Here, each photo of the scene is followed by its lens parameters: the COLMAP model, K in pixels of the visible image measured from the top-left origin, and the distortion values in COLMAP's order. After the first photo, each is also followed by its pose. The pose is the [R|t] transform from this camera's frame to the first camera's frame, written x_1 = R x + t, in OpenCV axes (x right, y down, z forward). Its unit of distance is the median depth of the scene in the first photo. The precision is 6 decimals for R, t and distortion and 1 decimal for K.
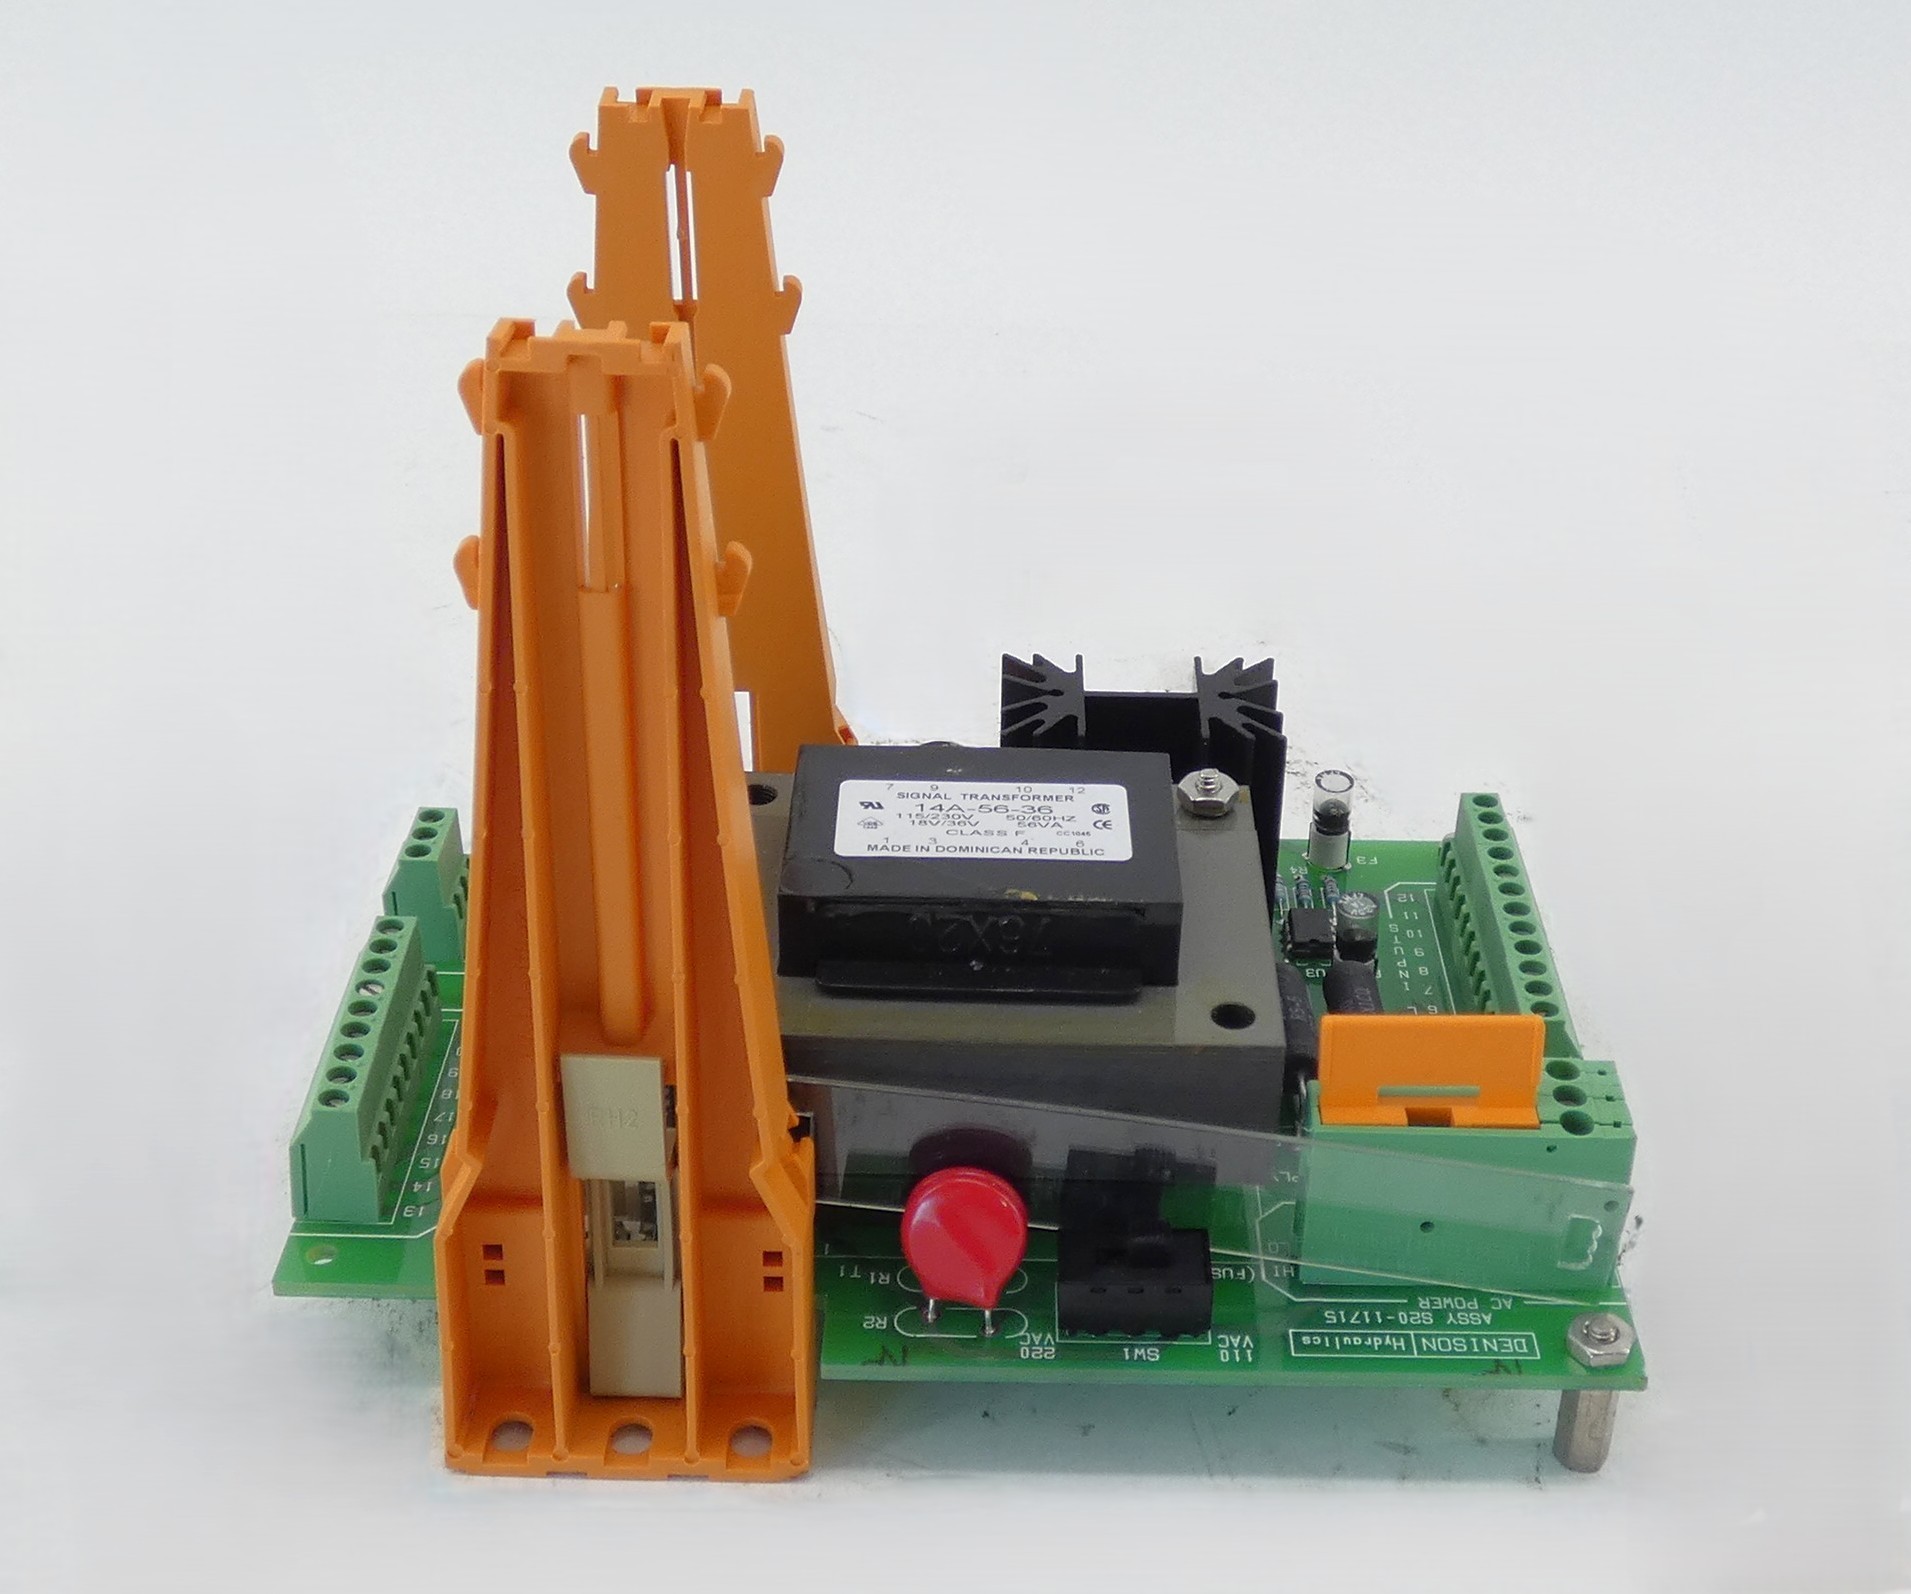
lens RADIAL K [[2661.7, 0, 1002.8], [0, 2661.7, 800.9], [0, 0, 1]] dist [0.014174, 0.058556]
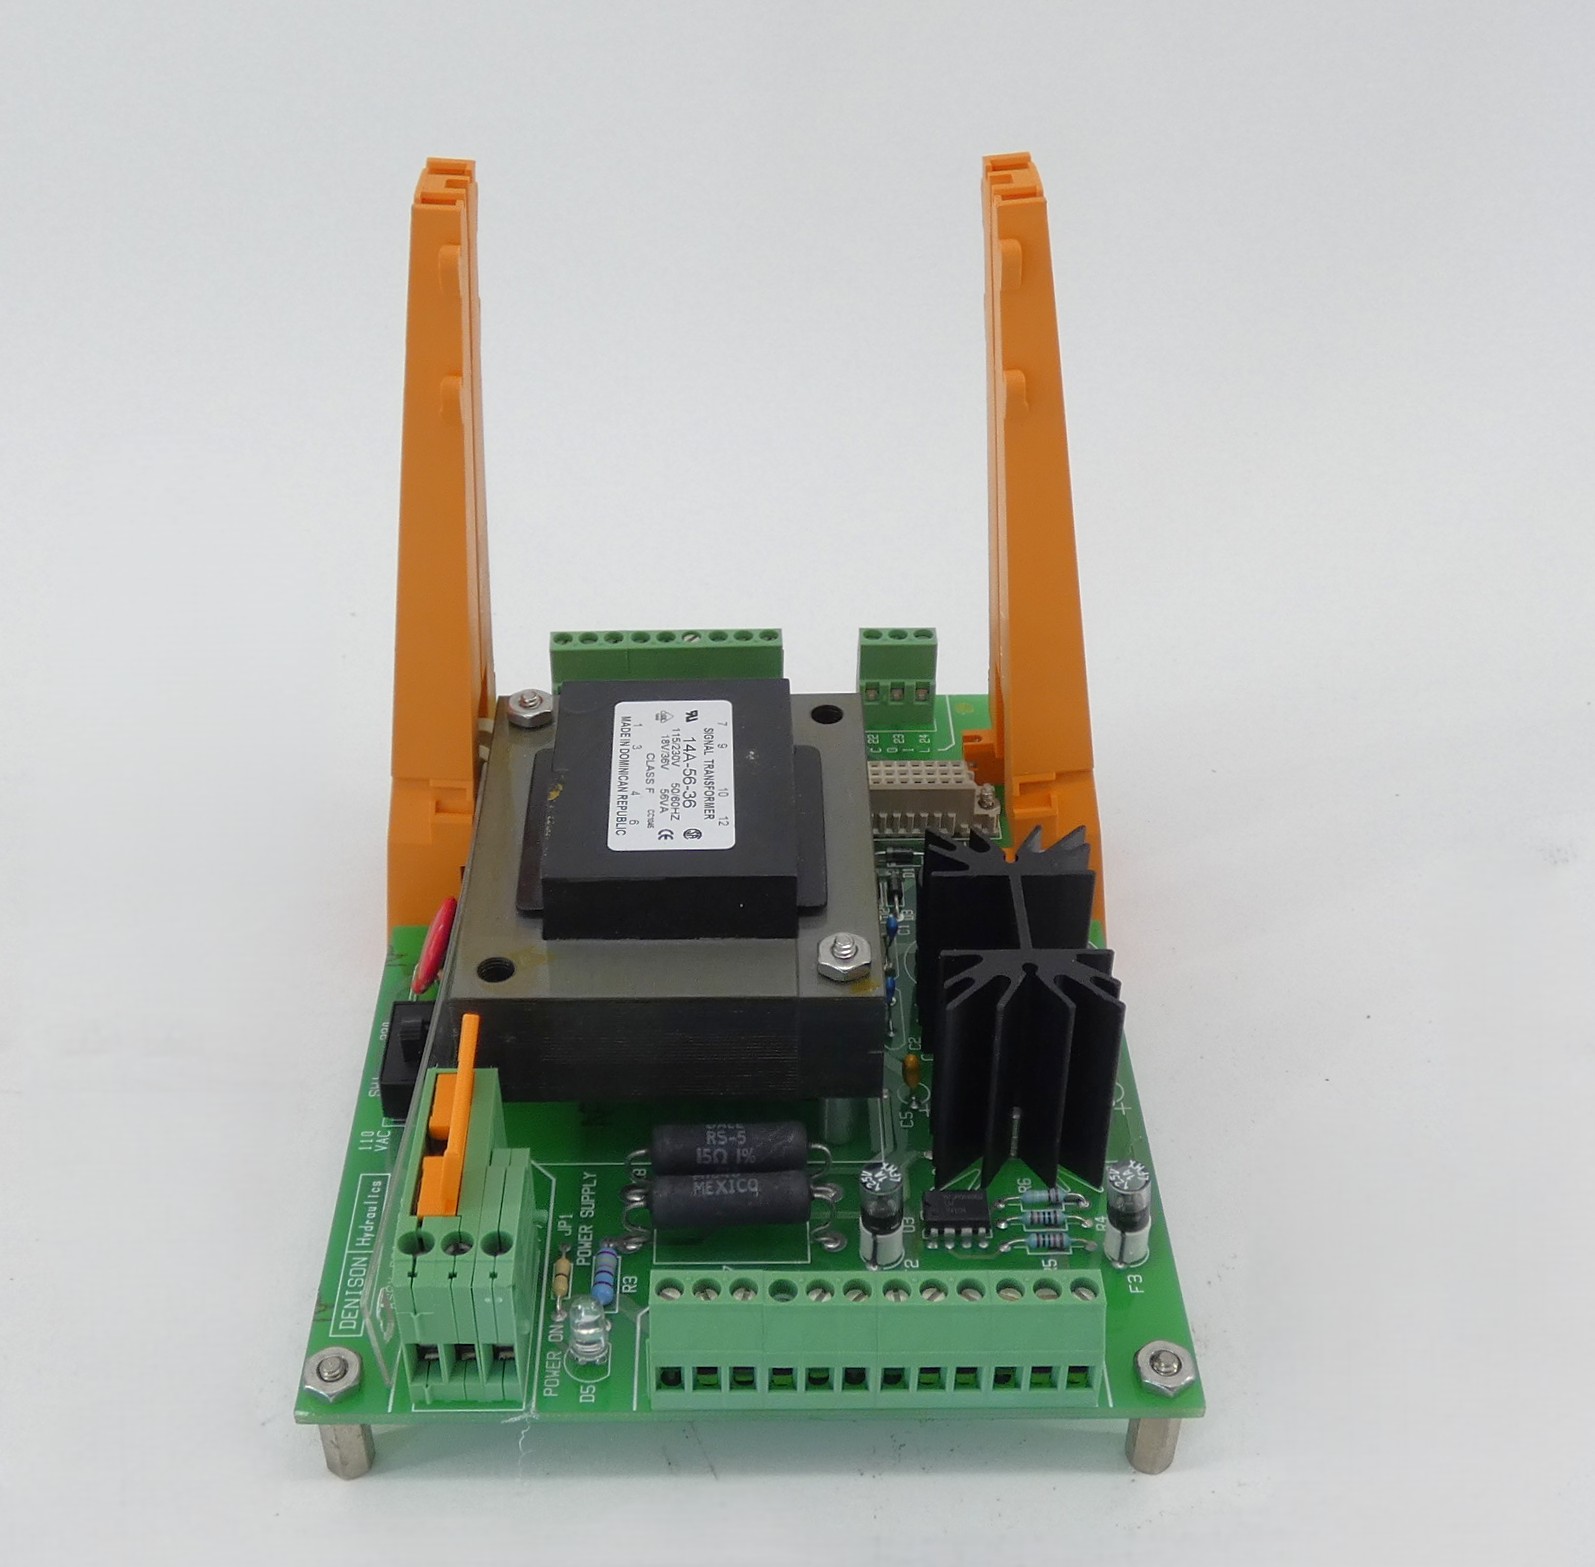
lens RADIAL K [[2011.4, 0, 750.1], [0, 2011.4, 782.9], [0, 0, 1]] dist [-0.017385, -0.002093]
pose [[0.011513, 0.588780, -0.808211, 0.739649], [-0.506978, 0.700112, 0.502808, -0.470016], [0.861882, 0.403957, 0.306559, 0.771556]]
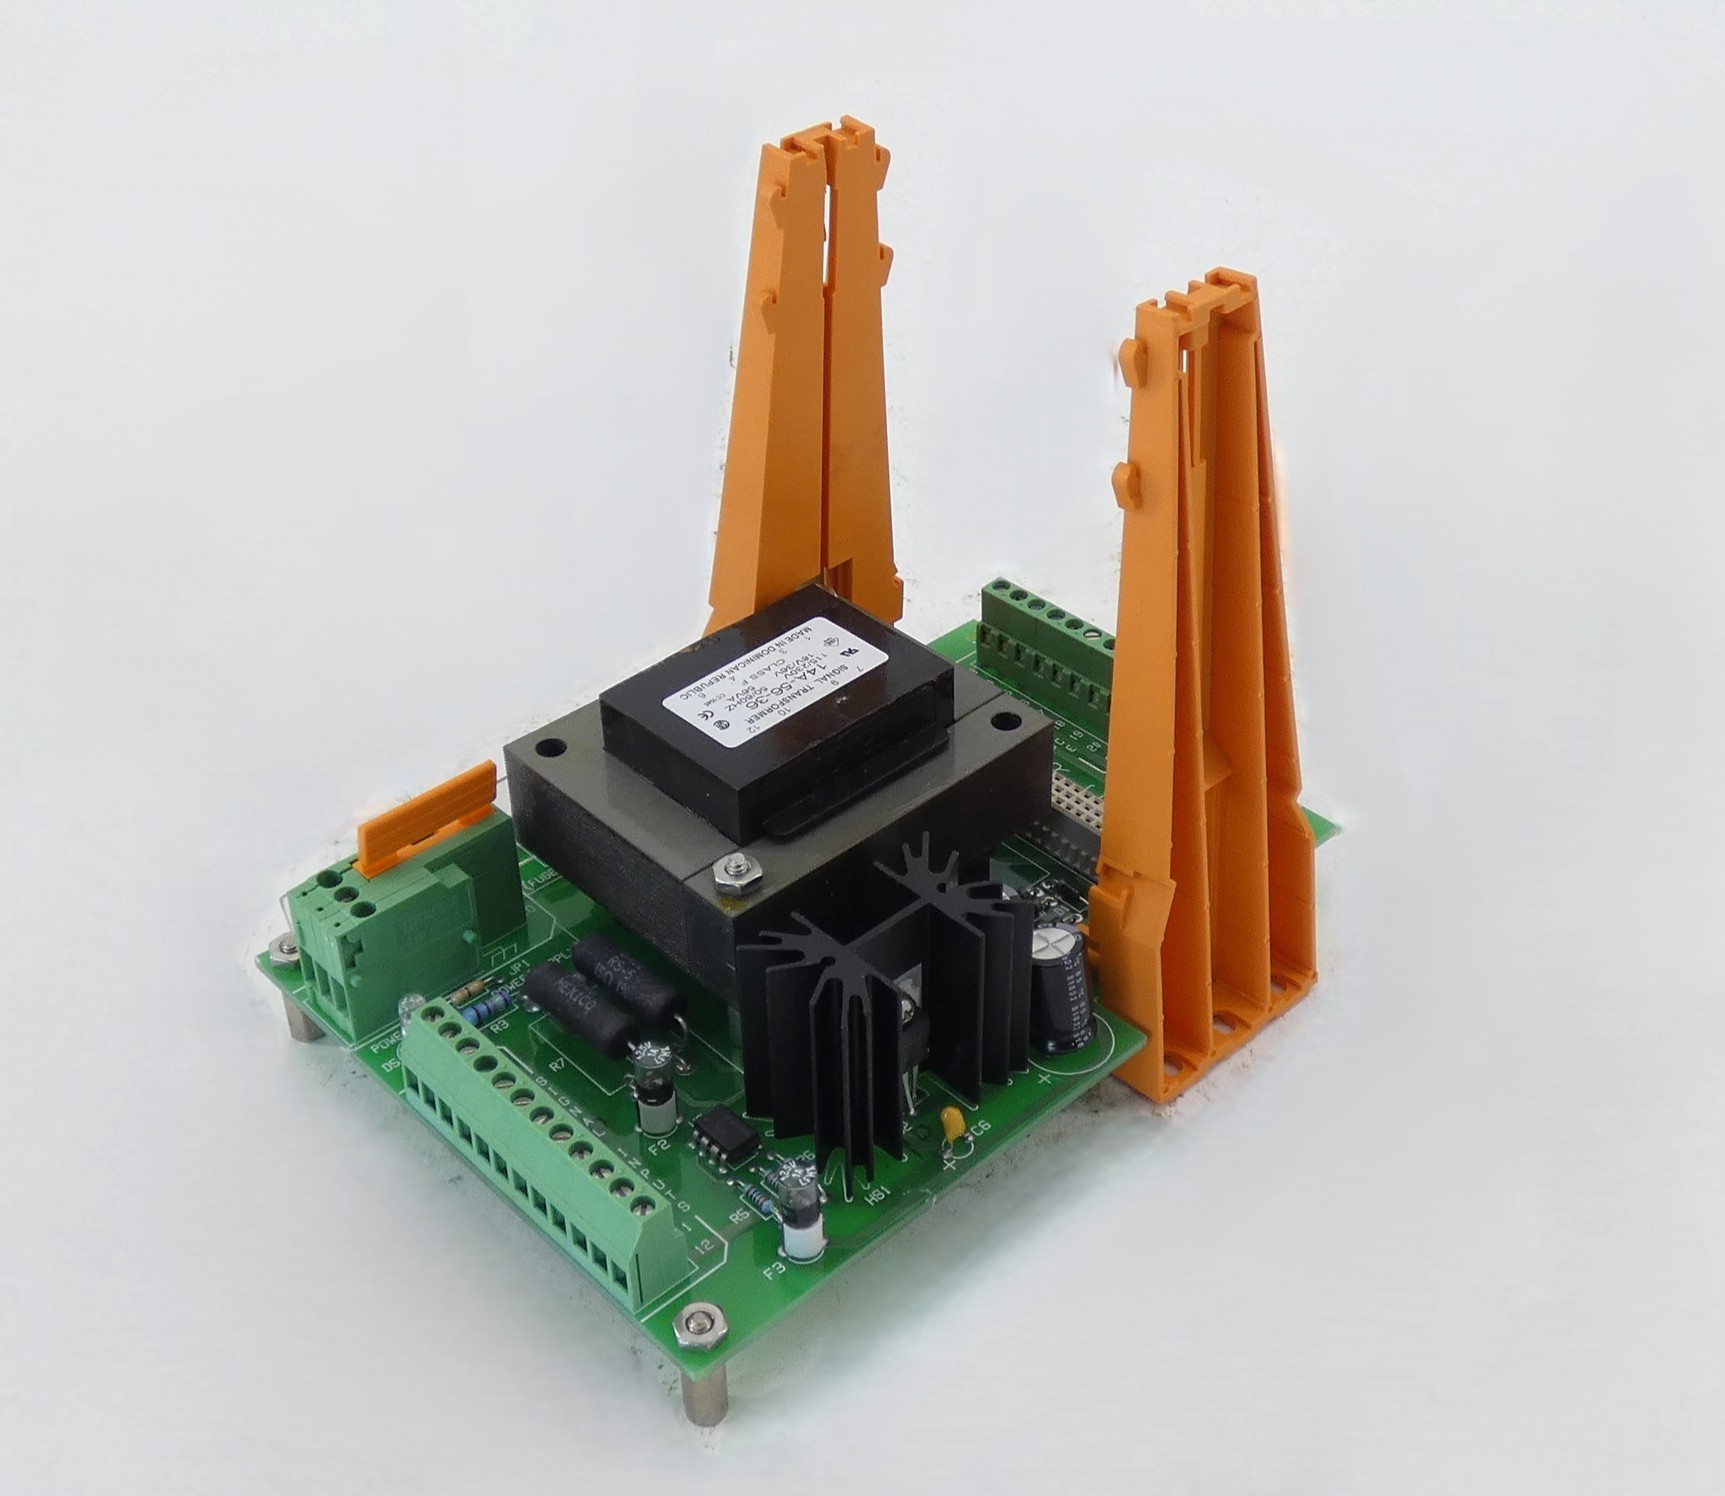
lens RADIAL K [[2178.1, 0, 890.7], [0, 2178.1, 745.4], [0, 0, 1]] dist [-0.000788, 0.003885]
pose [[-0.720232, 0.405405, -0.562950, 0.597151], [-0.365056, 0.468559, 0.804479, -0.903113], [0.589915, 0.784920, -0.189476, 1.295379]]
